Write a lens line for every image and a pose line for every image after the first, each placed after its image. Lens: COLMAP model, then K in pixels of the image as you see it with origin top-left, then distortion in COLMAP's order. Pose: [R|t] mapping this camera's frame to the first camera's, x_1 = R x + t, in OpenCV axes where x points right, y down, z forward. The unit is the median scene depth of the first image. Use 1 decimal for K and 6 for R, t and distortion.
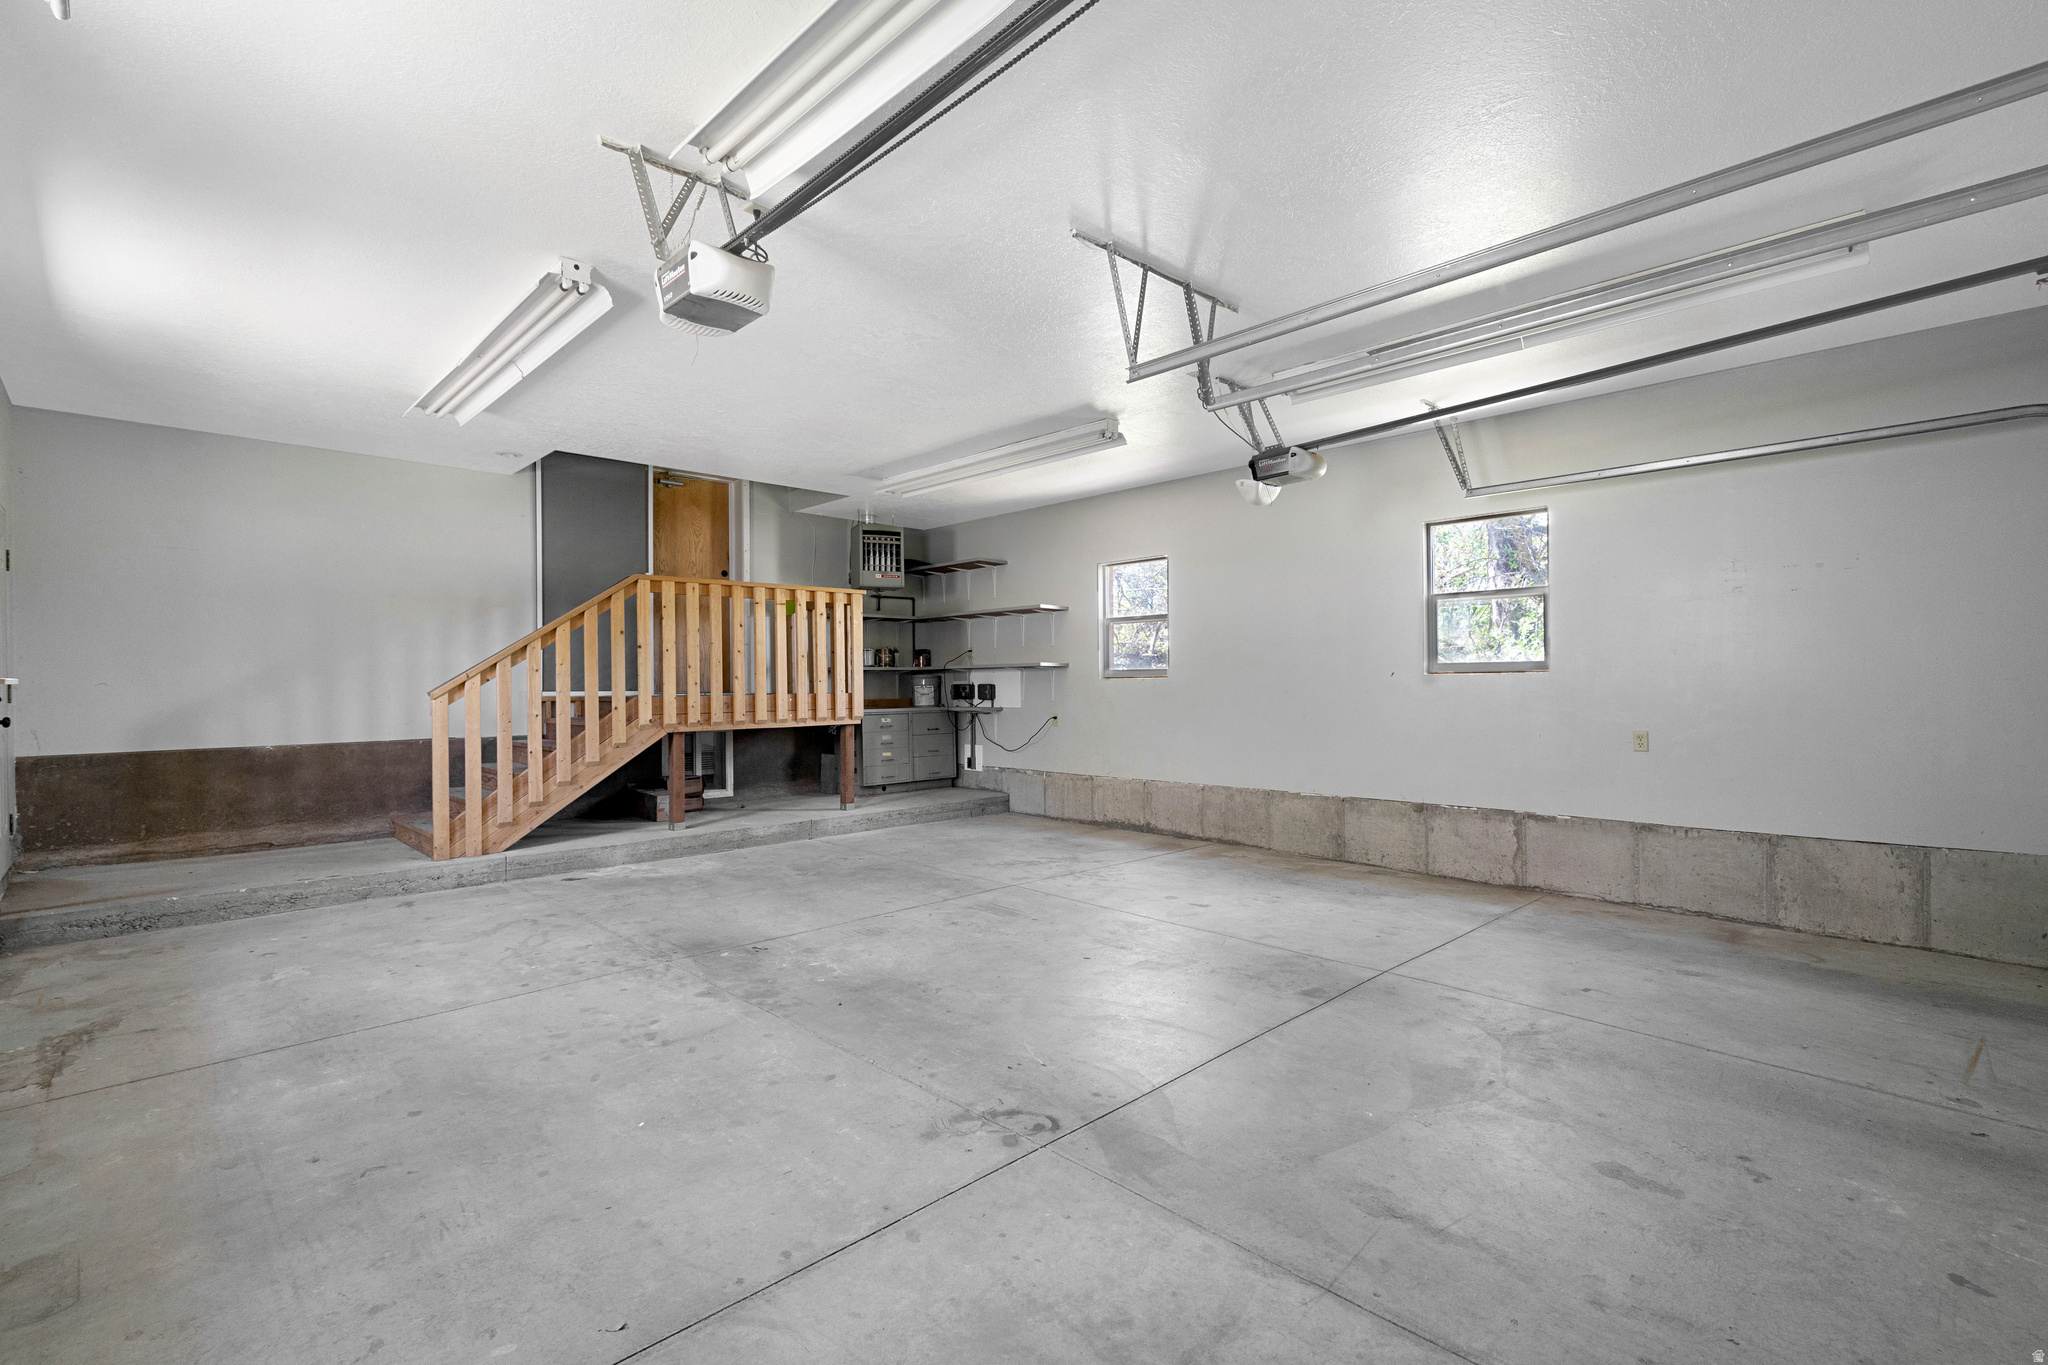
lens RADIAL K [[936.4, 0, 1024.0], [0, 936.4, 682.5], [0, 0, 1]] dist [-0.008194, 0.005458]
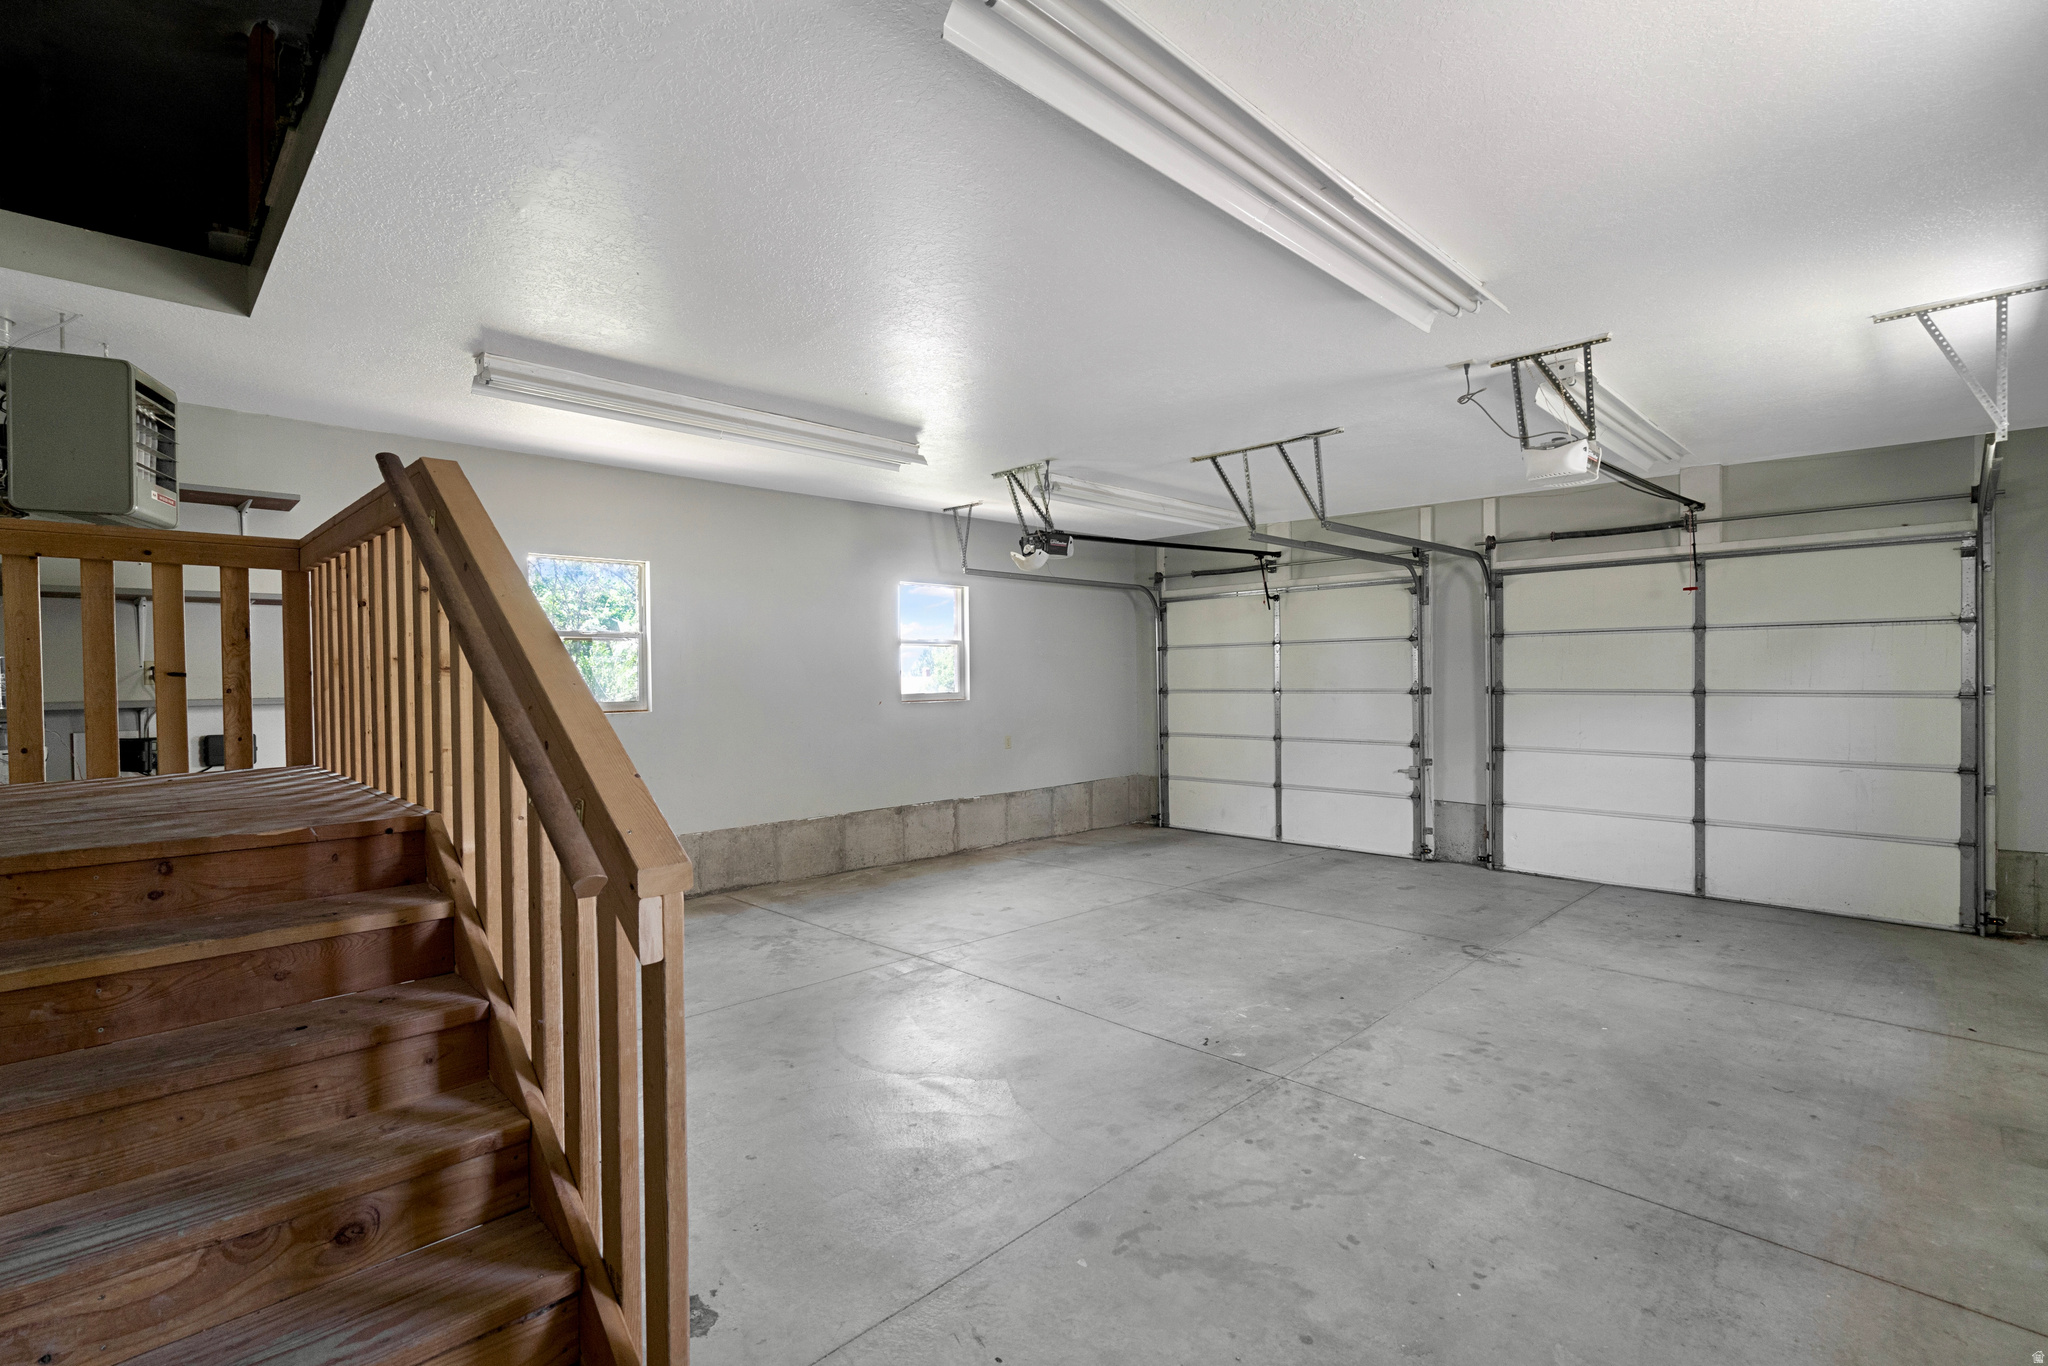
lens RADIAL K [[936.4, 0, 1024.0], [0, 936.4, 683.0], [0, 0, 1]] dist [-0.008194, 0.005458]
pose [[-0.012844, 0.000893, 0.999917, -1.281390], [0.010701, 0.999942, -0.000755, -0.049499], [-0.999860, 0.010691, -0.012852, 1.327458]]
